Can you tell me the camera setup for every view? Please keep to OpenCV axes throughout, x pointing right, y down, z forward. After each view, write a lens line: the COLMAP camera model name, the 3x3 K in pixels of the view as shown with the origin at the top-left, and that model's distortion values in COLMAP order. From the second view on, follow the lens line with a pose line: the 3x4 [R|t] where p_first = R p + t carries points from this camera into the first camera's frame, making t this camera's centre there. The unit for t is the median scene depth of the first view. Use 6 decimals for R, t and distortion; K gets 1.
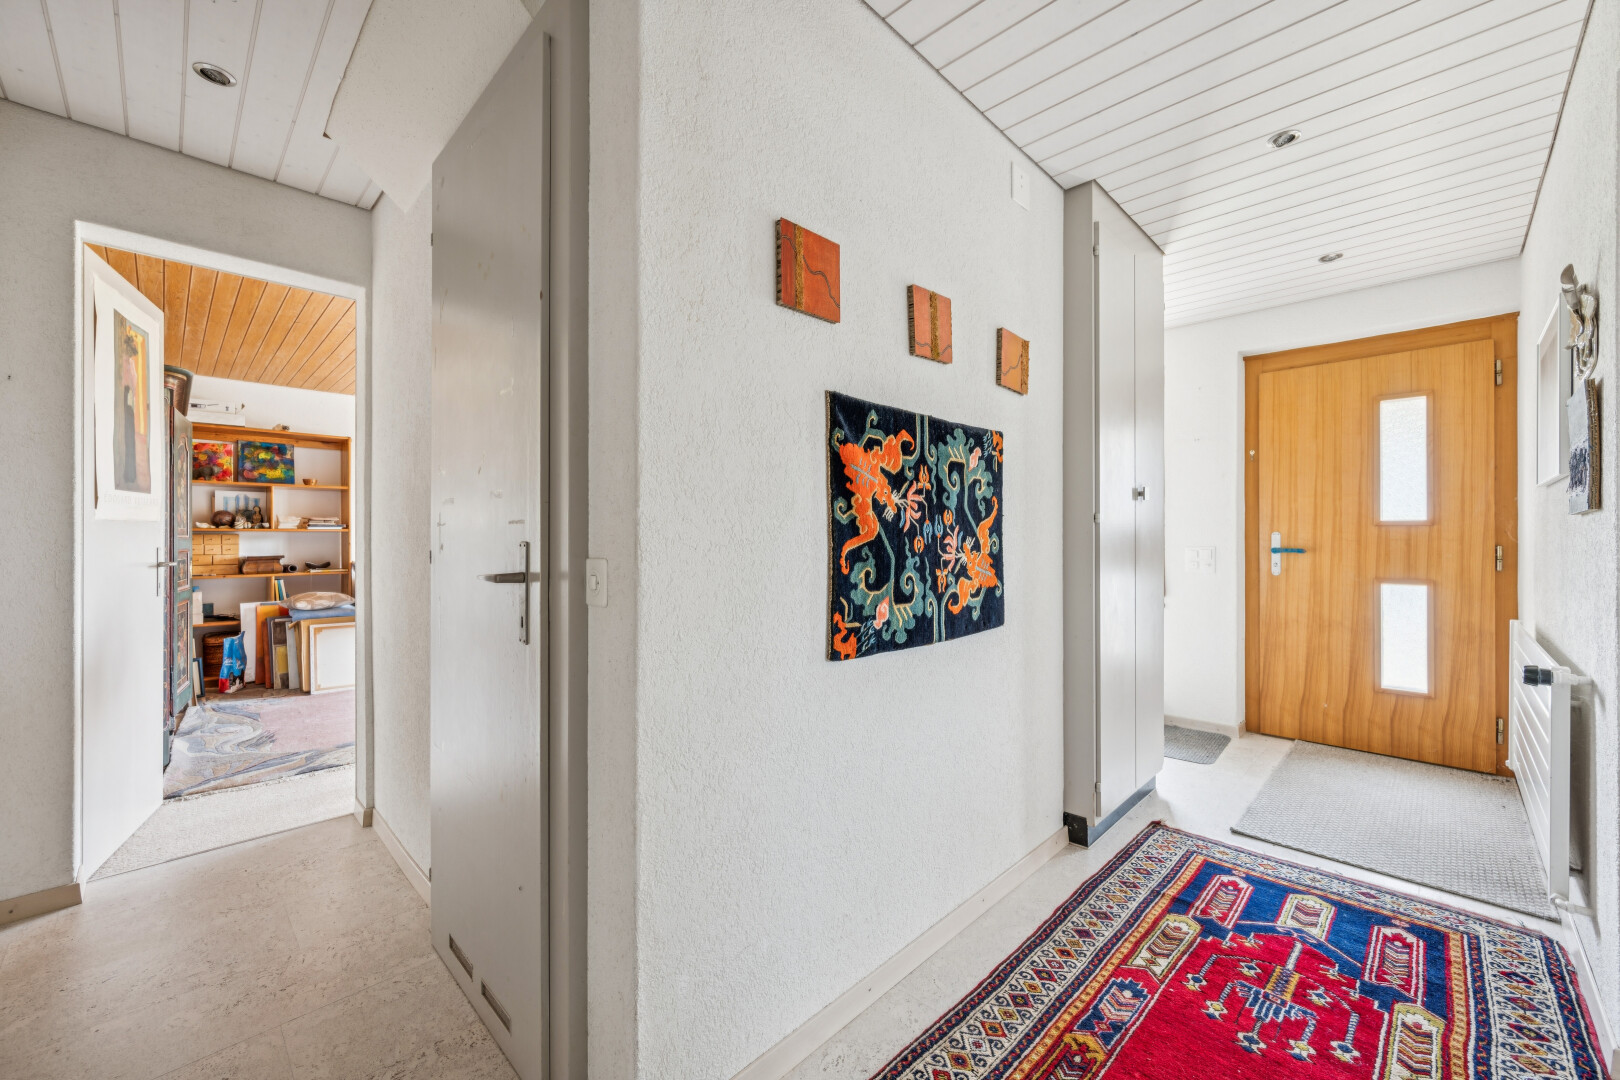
lens RADIAL K [[640.6, 0, 809.1], [0, 640.6, 540.7], [0, 0, 1]] dist [-0.000965, -0.000032]
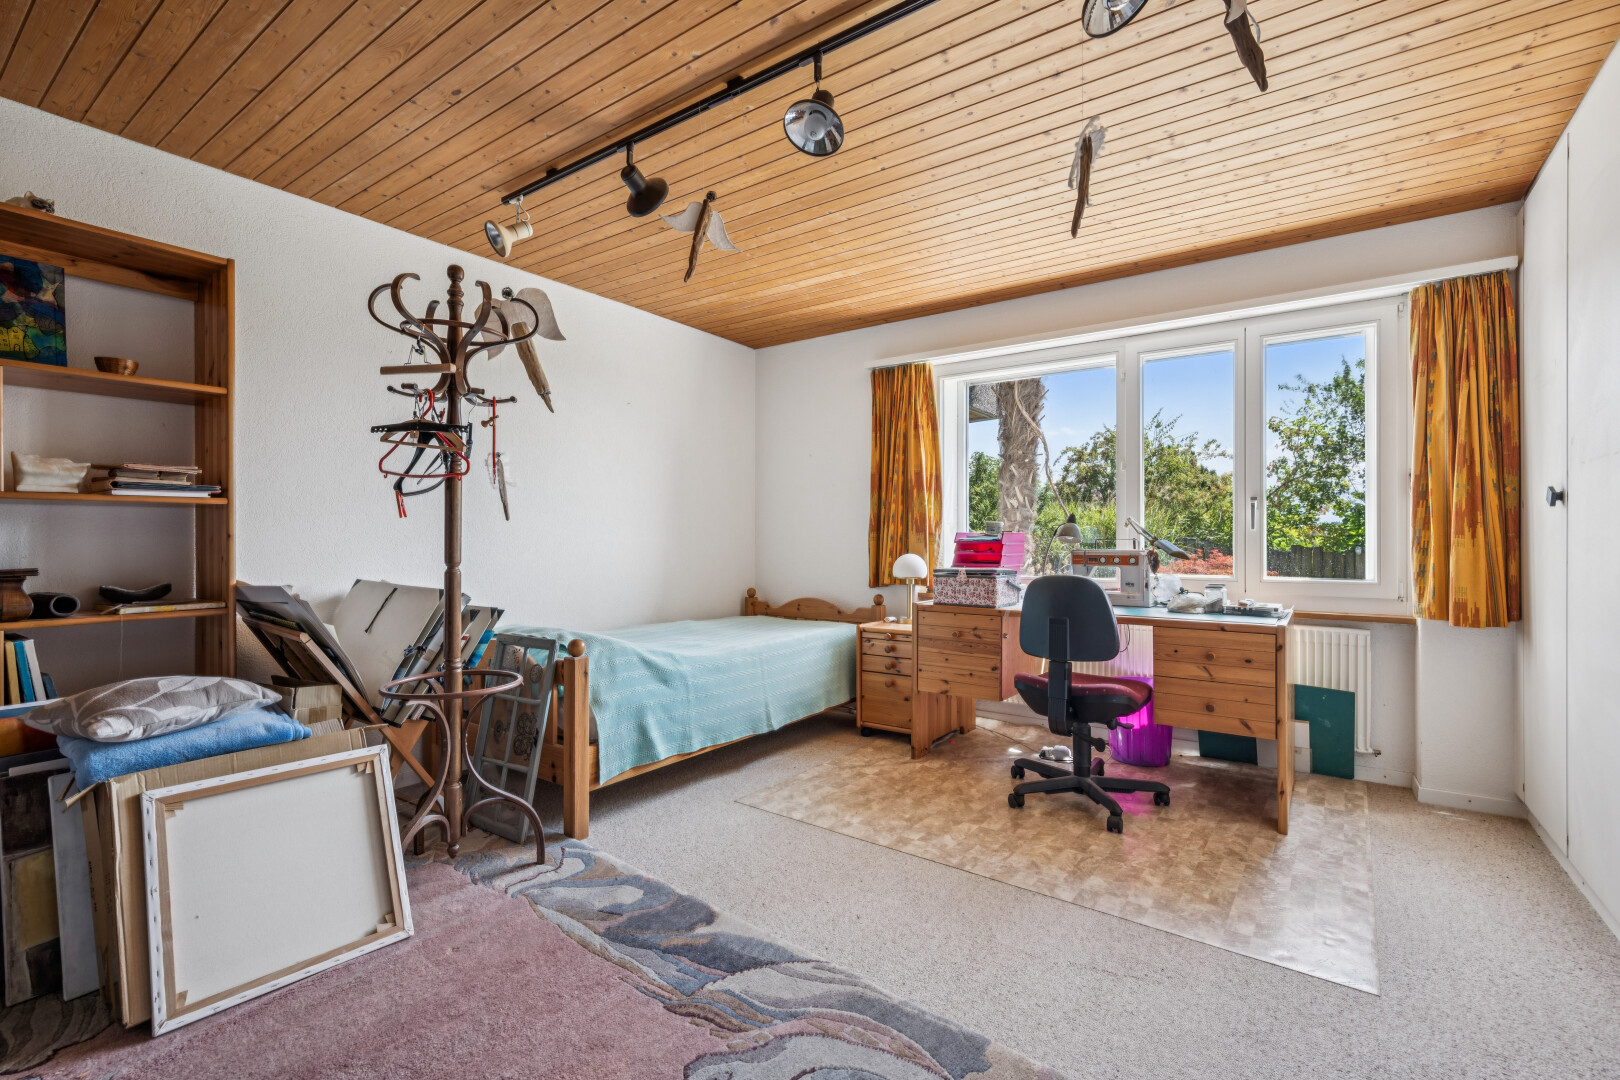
lens RADIAL K [[718.4, 0, 812.1], [0, 718.4, 543.9], [0, 0, 1]] dist [0.003107, -0.001142]
pose [[0.986496, 0.001147, 0.163783, -0.466873], [-0.000436, 0.999990, -0.004376, 0.011568], [-0.163787, 0.004246, 0.986487, 0.543577]]
